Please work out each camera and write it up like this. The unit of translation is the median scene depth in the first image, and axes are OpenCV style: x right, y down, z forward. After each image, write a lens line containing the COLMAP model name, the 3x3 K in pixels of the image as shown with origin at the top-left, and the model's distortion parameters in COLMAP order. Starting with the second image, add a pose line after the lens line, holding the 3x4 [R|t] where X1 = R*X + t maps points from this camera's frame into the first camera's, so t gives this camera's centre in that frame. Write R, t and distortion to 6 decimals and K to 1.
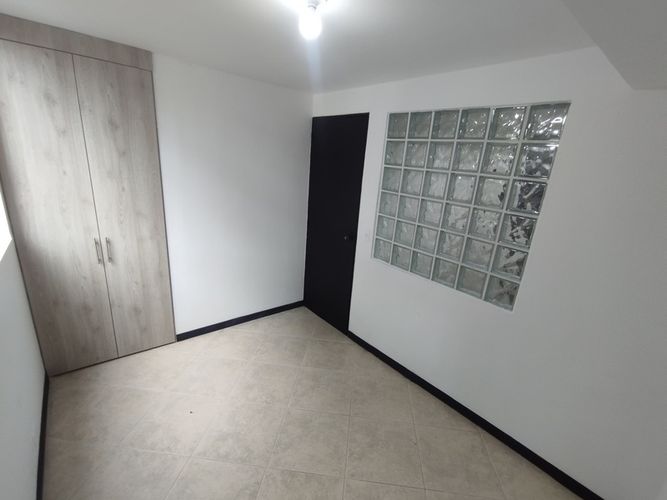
lens RADIAL K [[306.8, 0, 344.1], [0, 306.8, 255.6], [0, 0, 1]] dist [-0.003310, -0.001630]
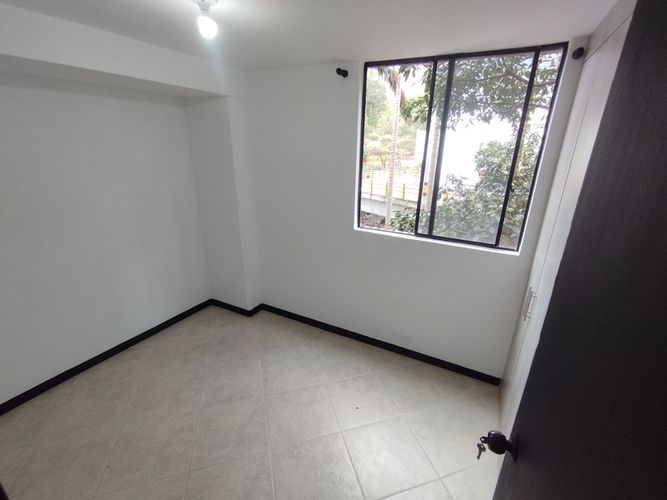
lens RADIAL K [[306.8, 0, 344.1], [0, 306.8, 255.6], [0, 0, 1]] dist [-0.003310, -0.001630]
pose [[-0.917245, 0.026532, -0.397439, -0.048975], [-0.215652, 0.805821, 0.551496, -0.438857], [0.334897, 0.591565, -0.733413, 1.326292]]
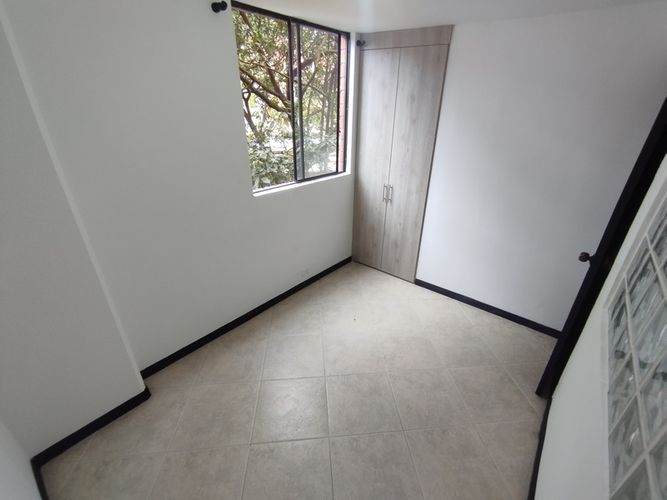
lens RADIAL K [[306.8, 0, 344.1], [0, 306.8, 255.6], [0, 0, 1]] dist [-0.003310, -0.001630]
pose [[0.186915, 0.369503, -0.910236, 0.562274], [-0.298620, 0.904091, 0.305687, -0.128163], [0.935889, 0.214678, 0.279329, 0.476520]]
